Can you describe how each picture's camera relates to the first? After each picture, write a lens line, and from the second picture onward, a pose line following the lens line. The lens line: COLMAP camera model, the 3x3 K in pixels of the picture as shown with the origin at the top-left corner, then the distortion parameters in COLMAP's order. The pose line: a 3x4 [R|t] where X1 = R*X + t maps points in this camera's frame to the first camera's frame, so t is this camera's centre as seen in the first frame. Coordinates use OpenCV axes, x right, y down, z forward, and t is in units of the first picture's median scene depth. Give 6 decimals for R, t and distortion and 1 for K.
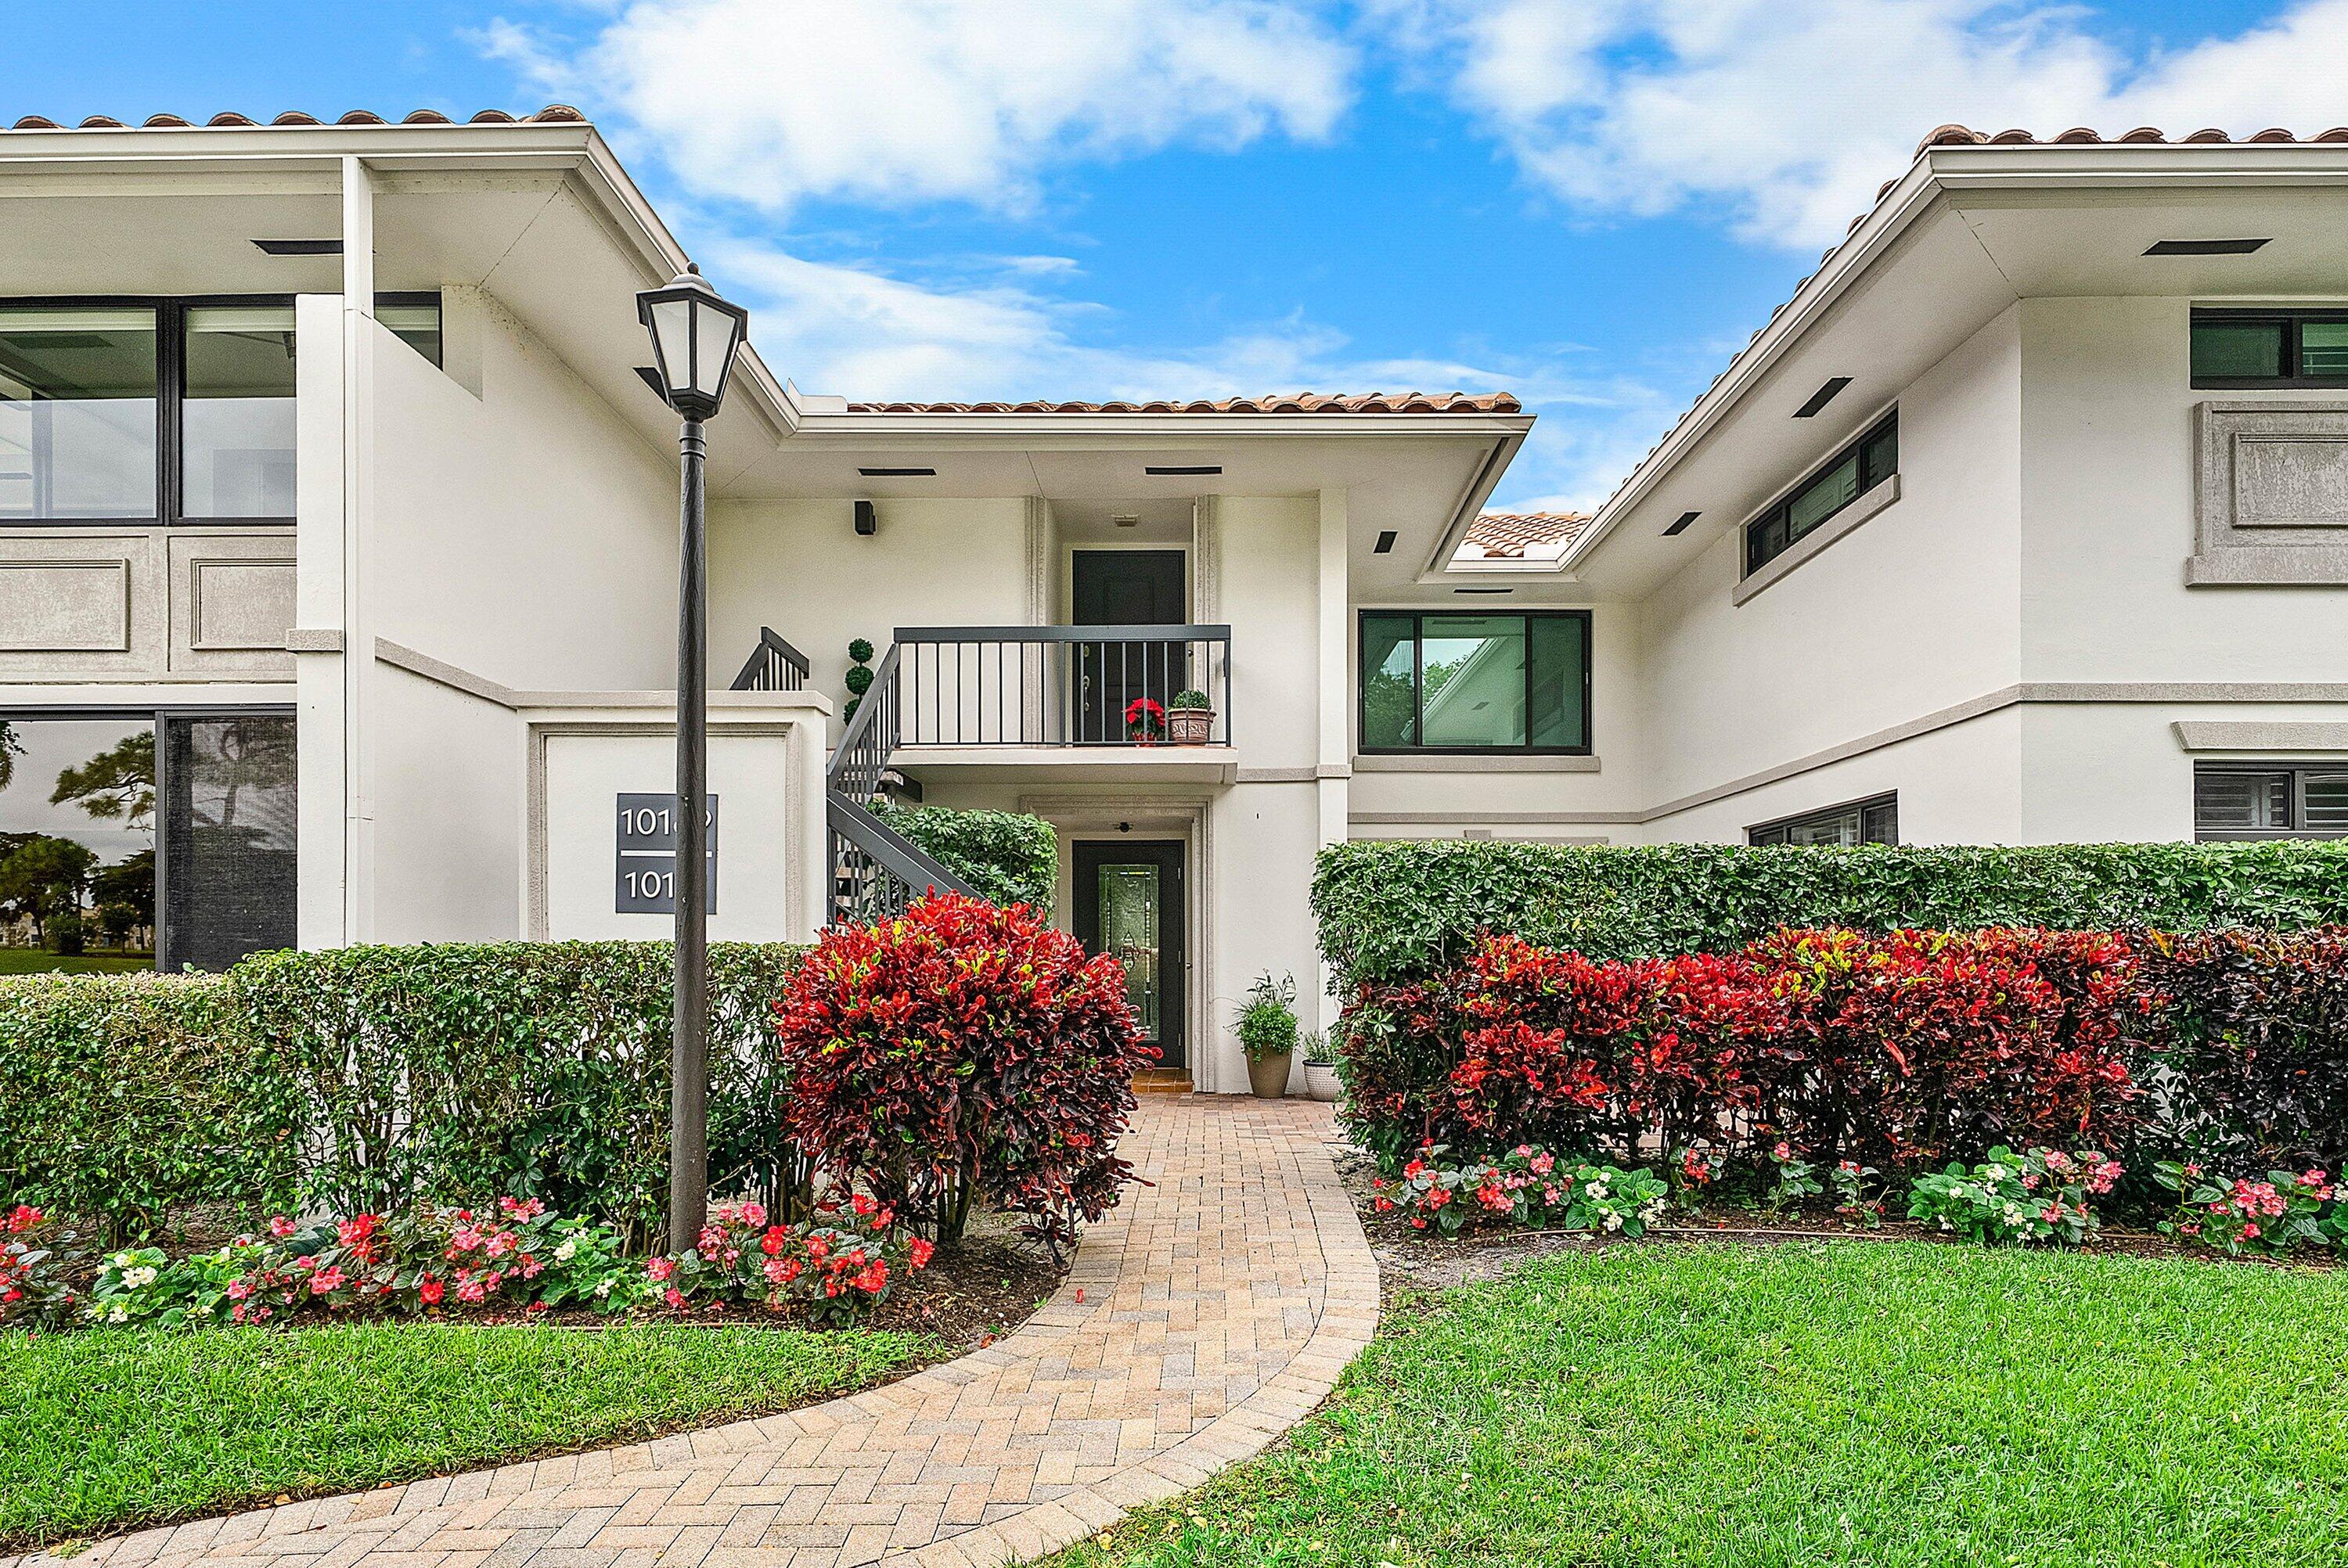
lens RADIAL K [[1312.3, 0, 1170.6], [0, 1312.3, 810.2], [0, 0, 1]] dist [-0.003308, 0.000134]
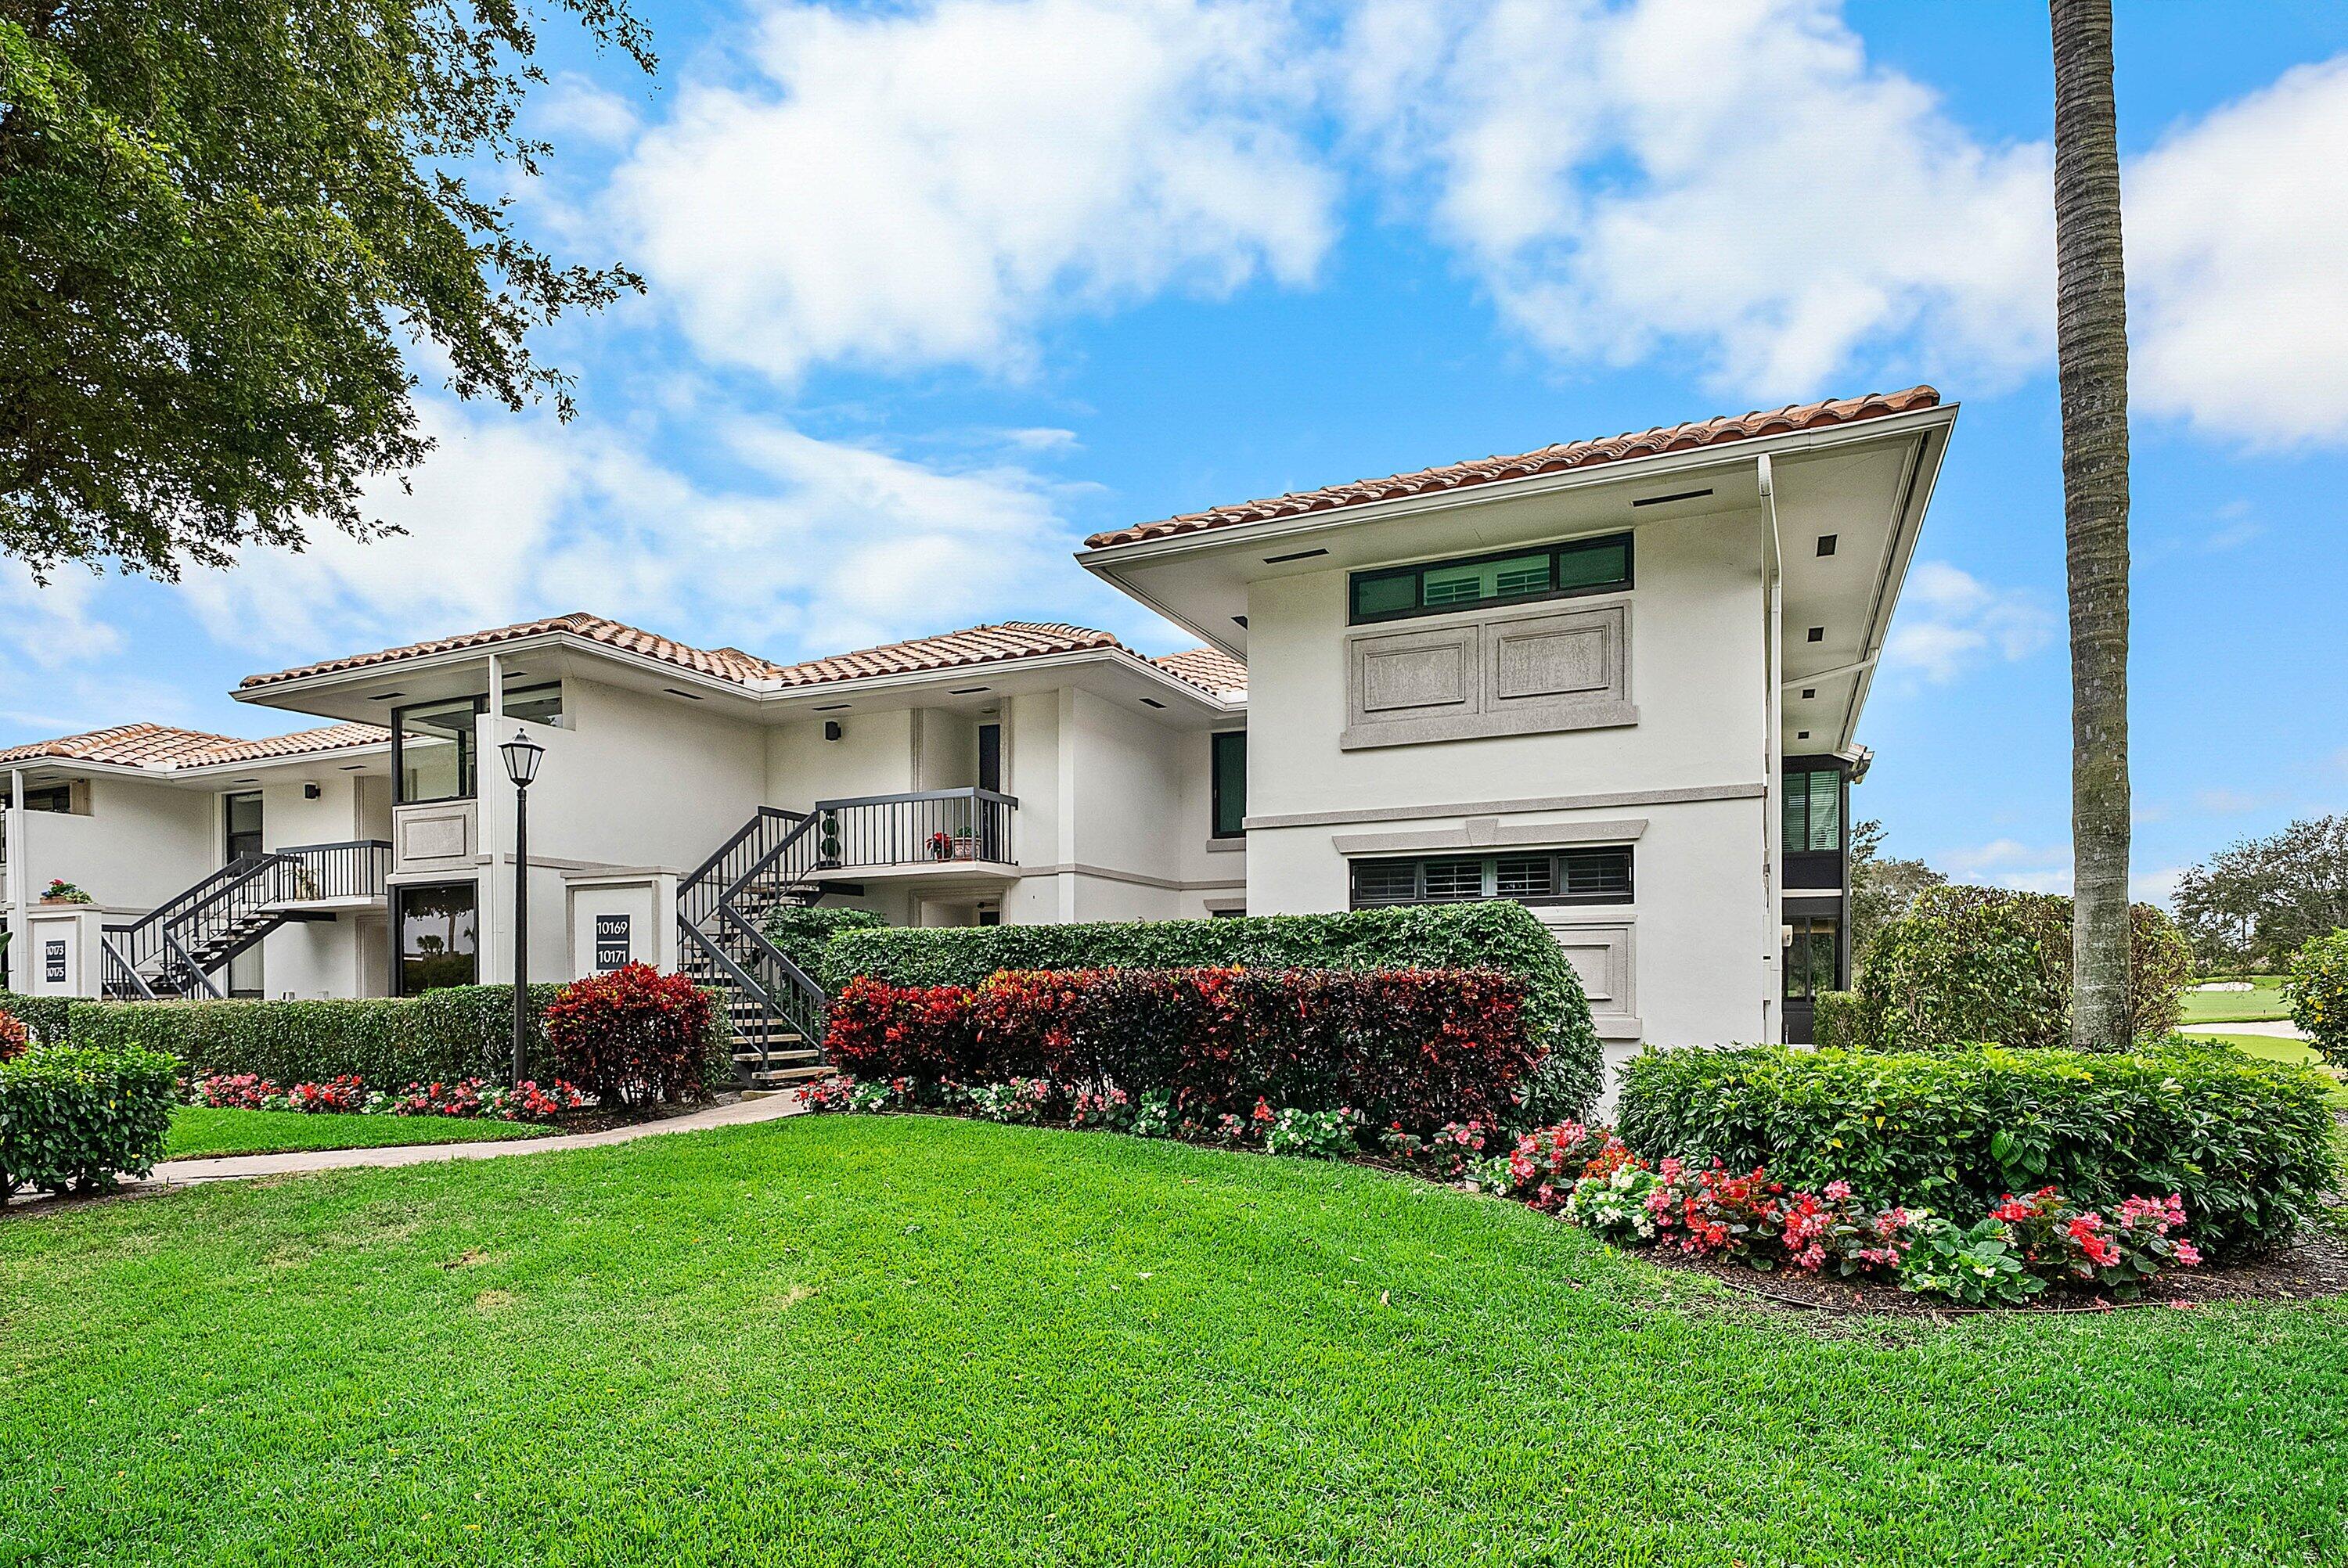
lens RADIAL K [[1312.3, 0, 1170.6], [0, 1312.3, 810.2], [0, 0, 1]] dist [-0.003308, 0.000134]
pose [[0.906058, -0.065608, -0.418036, 1.368403], [0.052185, 0.997691, -0.043476, -0.042800], [0.419923, 0.017577, 0.907390, -0.602796]]
